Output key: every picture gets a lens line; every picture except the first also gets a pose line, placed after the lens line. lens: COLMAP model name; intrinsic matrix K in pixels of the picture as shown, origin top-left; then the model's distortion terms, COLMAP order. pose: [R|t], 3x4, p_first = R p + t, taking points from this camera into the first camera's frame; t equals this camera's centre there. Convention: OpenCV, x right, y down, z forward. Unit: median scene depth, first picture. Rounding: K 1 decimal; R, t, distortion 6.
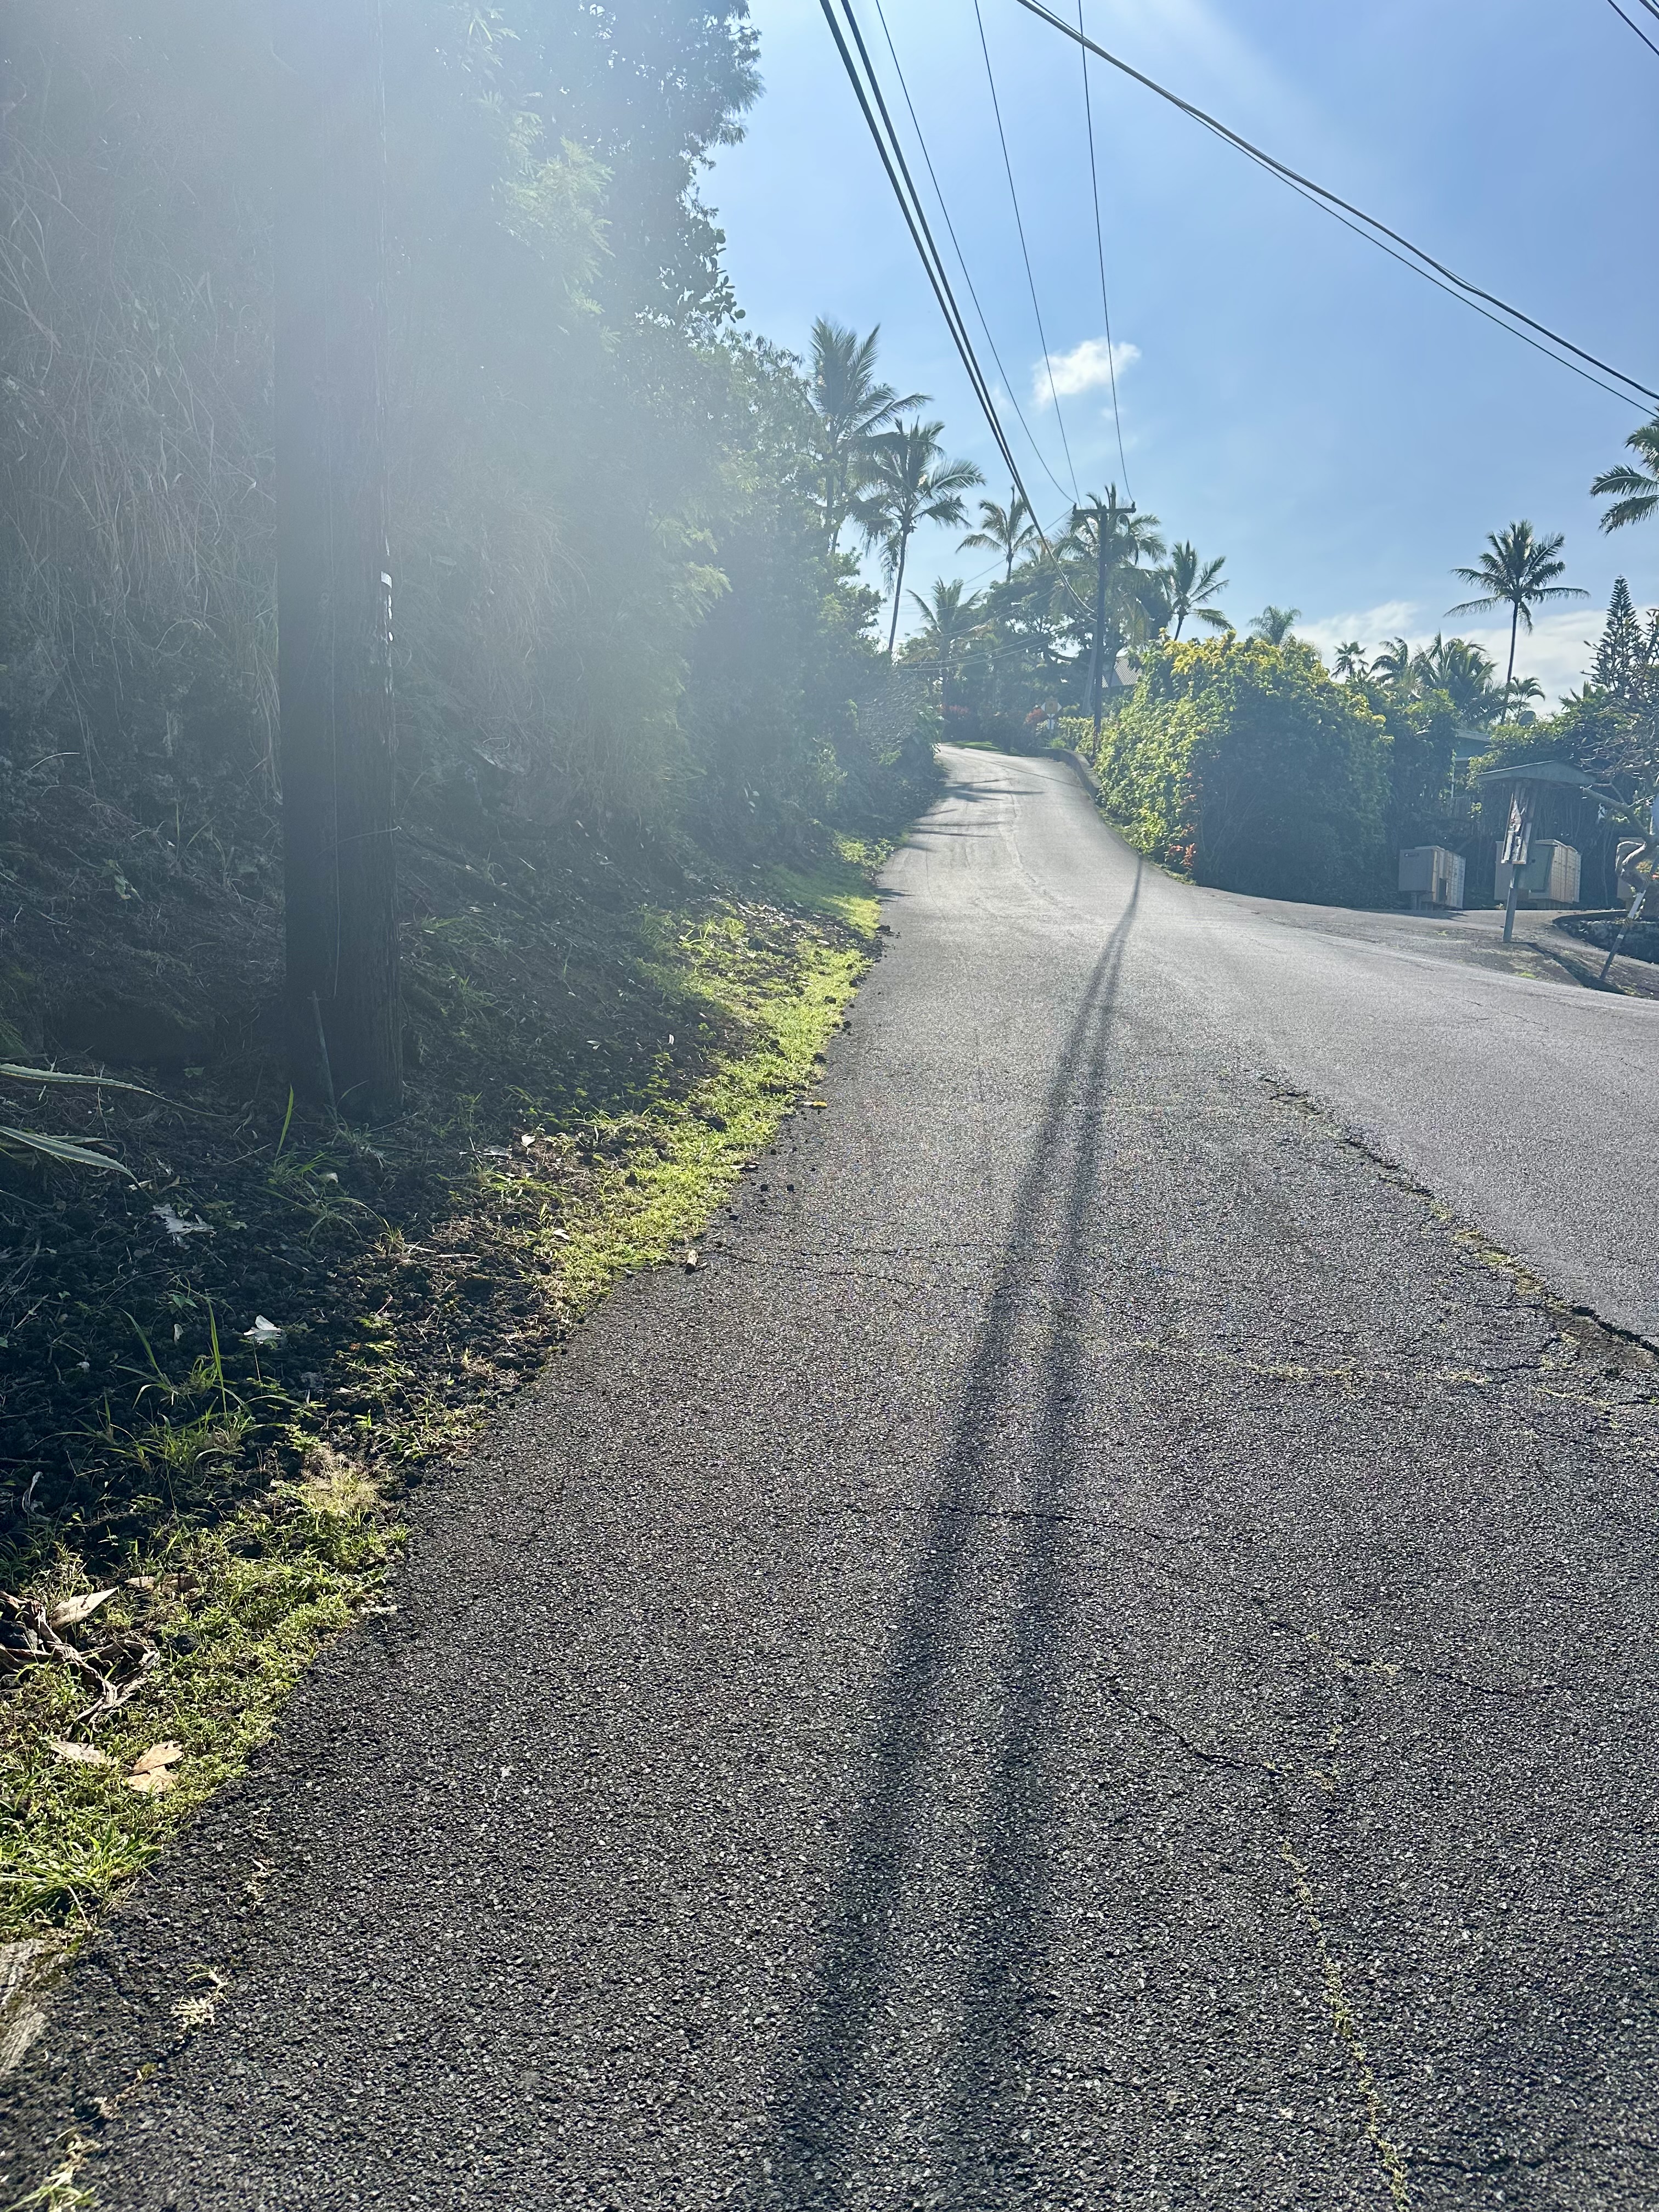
lens RADIAL K [[1530.5, 0, 823.2], [0, 1530.5, 1106.5], [0, 0, 1]] dist [0.104468, -0.181191]
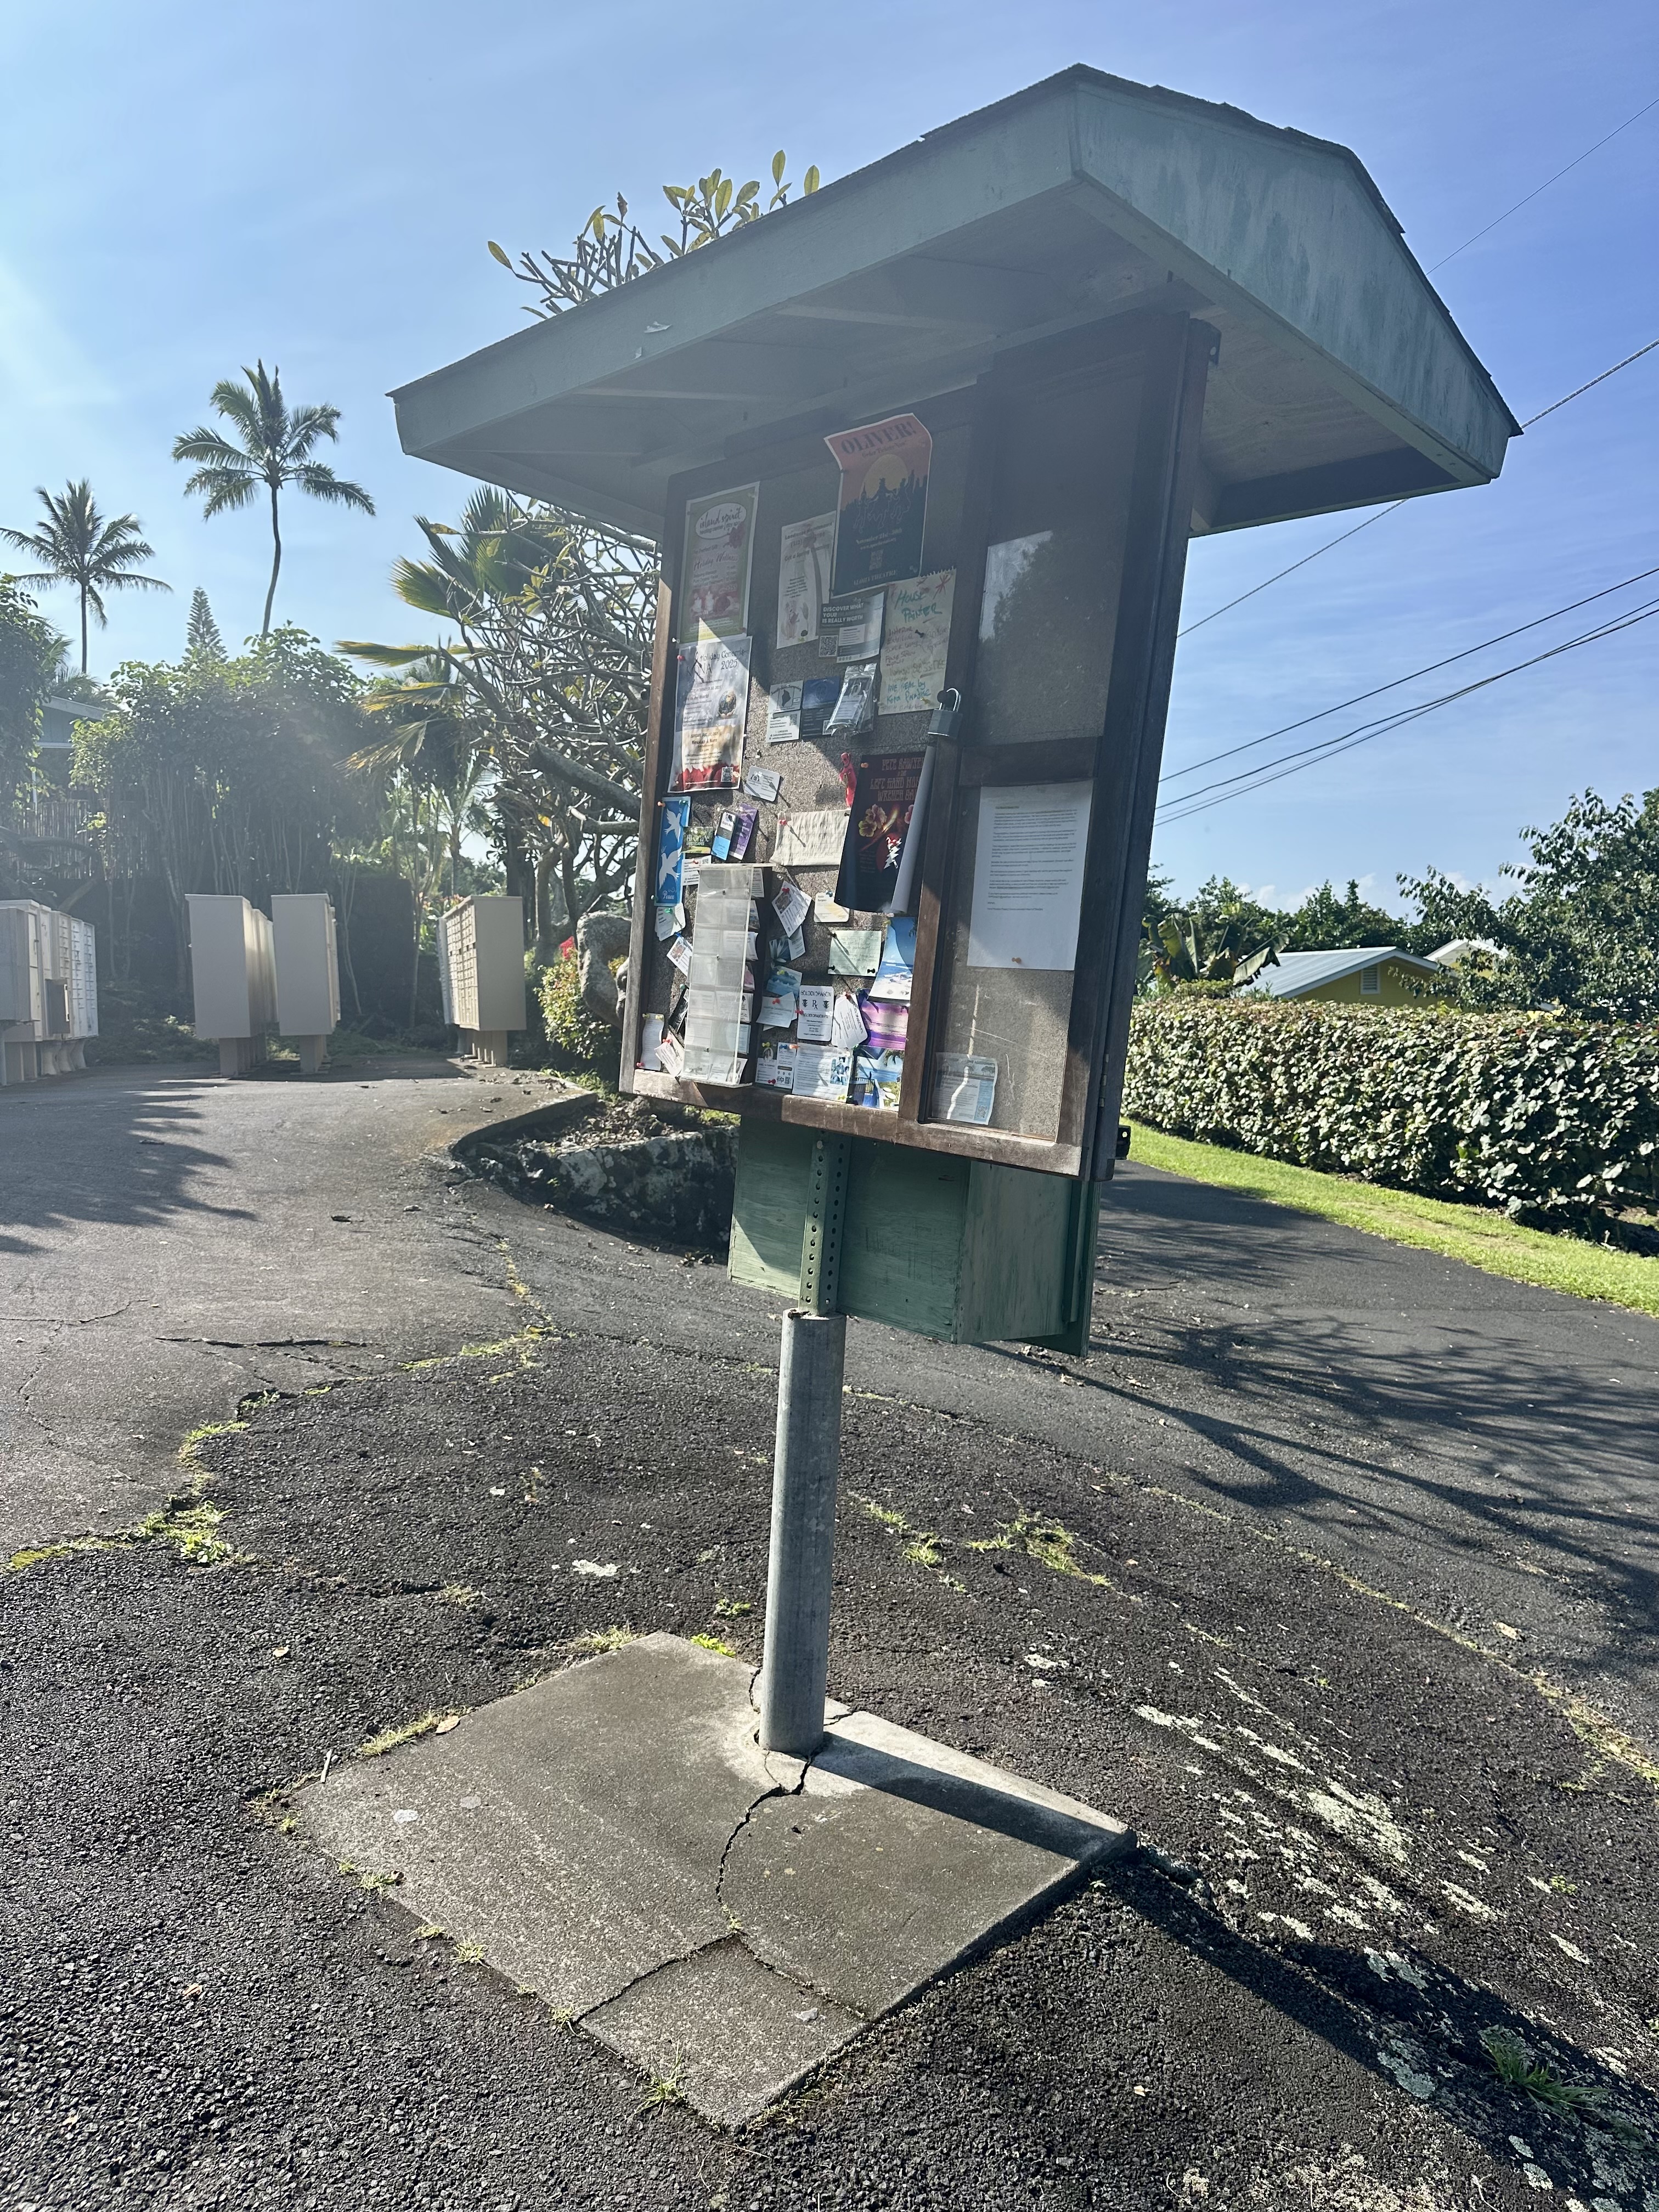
lens RADIAL K [[1530.5, 0, 823.2], [0, 1530.5, 1106.5], [0, 0, 1]] dist [0.104468, -0.181191]
pose [[0.655082, -0.064244, 0.752821, 0.085120], [0.085918, 0.996249, 0.010254, -0.038469], [-0.750656, 0.057964, 0.658145, 0.222183]]
